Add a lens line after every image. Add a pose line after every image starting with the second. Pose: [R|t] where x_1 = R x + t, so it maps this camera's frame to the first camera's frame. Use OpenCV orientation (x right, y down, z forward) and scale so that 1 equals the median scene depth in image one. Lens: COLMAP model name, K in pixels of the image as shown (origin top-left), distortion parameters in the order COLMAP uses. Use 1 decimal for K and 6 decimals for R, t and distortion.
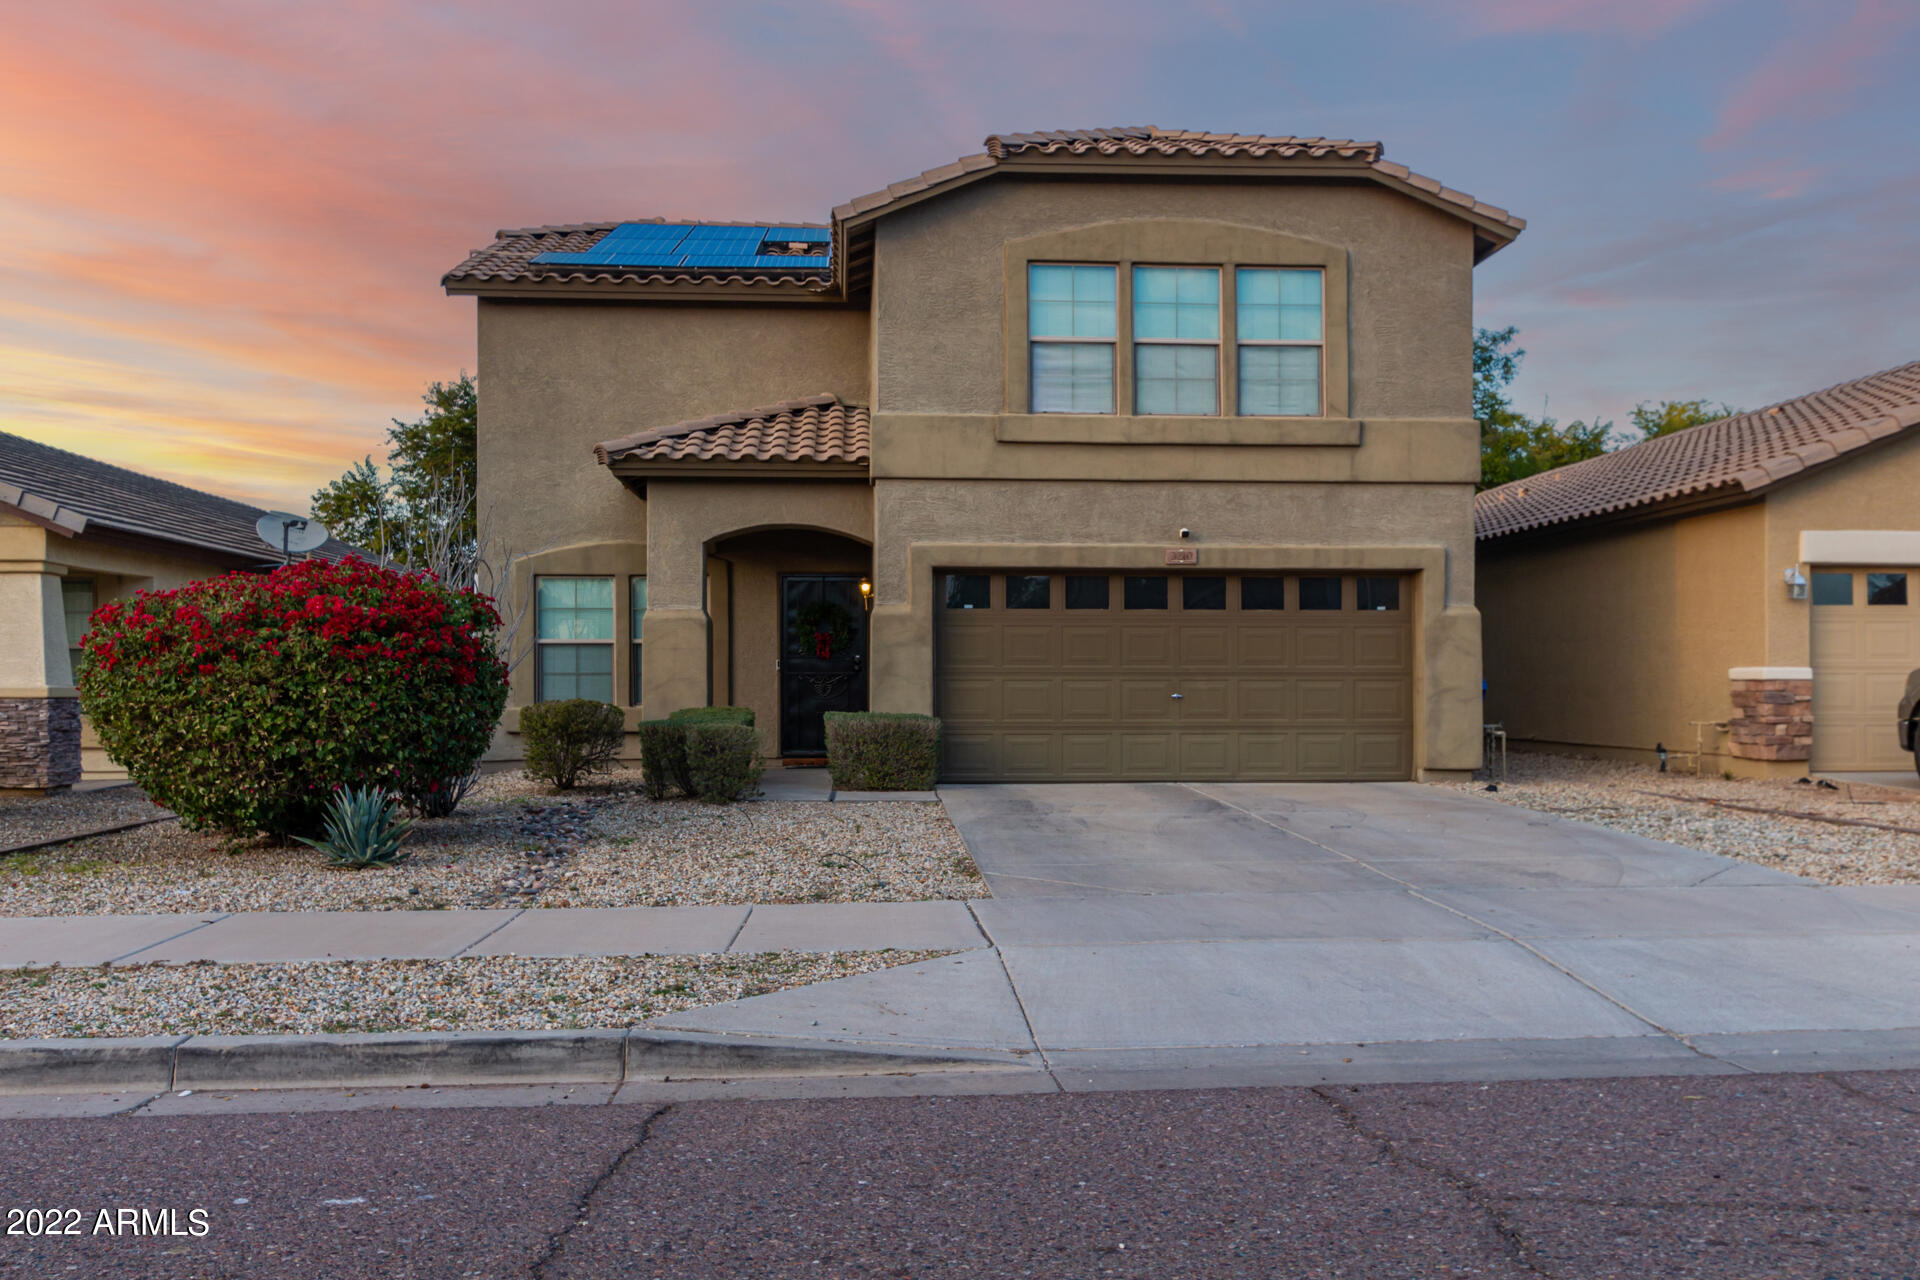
lens RADIAL K [[1629.0, 0, 958.8], [0, 1629.0, 642.5], [0, 0, 1]] dist [0.003023, -0.000595]
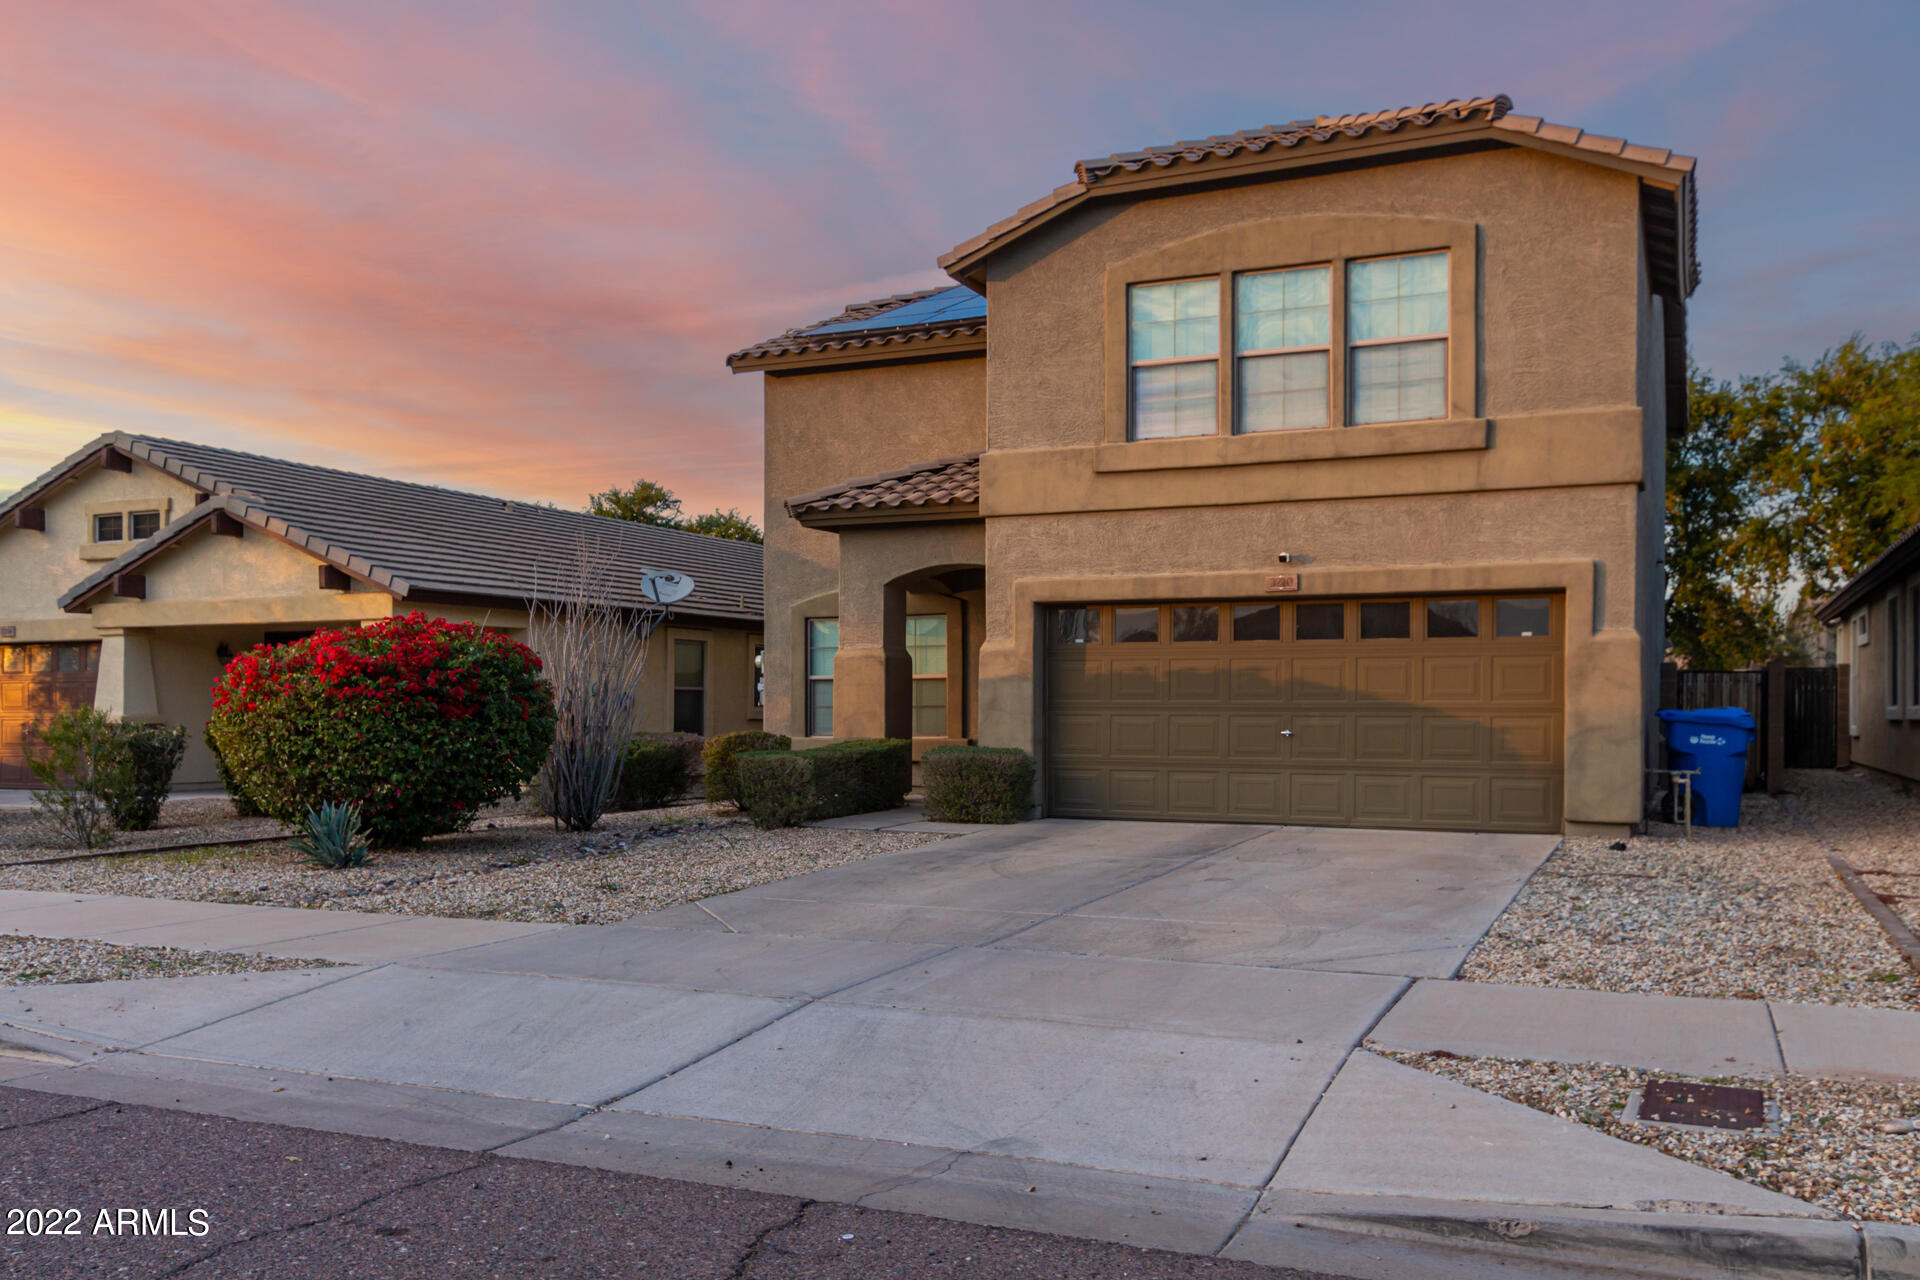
lens RADIAL K [[1584.6, 0, 962.2], [0, 1584.6, 701.3], [0, 0, 1]] dist [-0.001357, -0.003285]
pose [[0.876651, 0.000133, -0.481126, 0.408103], [0.009501, 0.999800, 0.017588, -0.002863], [0.481032, -0.019990, 0.876475, 0.117964]]
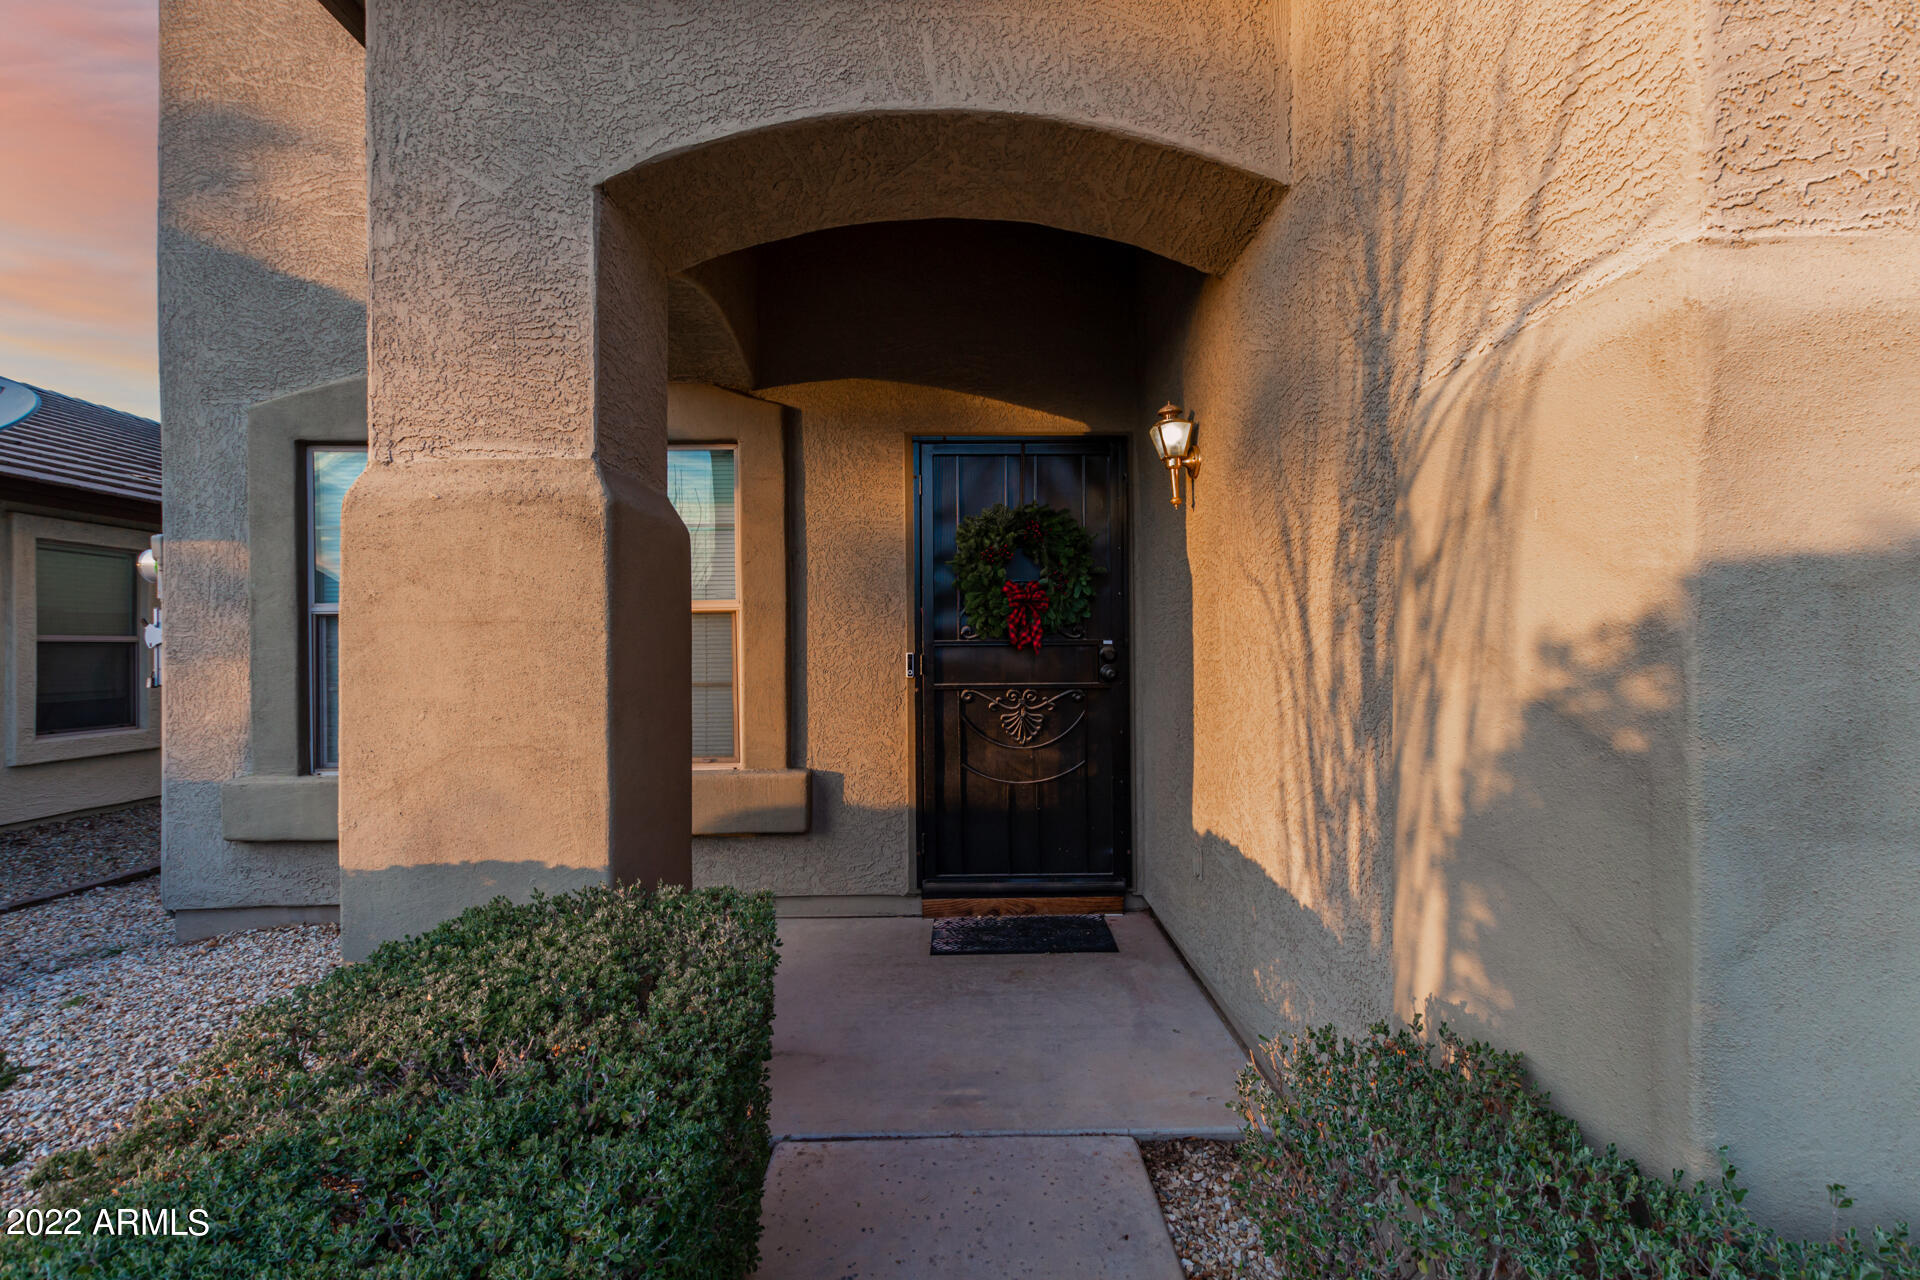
lens RADIAL K [[893.6, 0, 958.9], [0, 893.6, 663.8], [0, 0, 1]] dist [0.002271, -0.000113]
pose [[0.997993, -0.001610, -0.063309, -0.098723], [0.004046, 0.999255, 0.038370, 0.005750], [0.063200, -0.038549, 0.997256, 0.911428]]
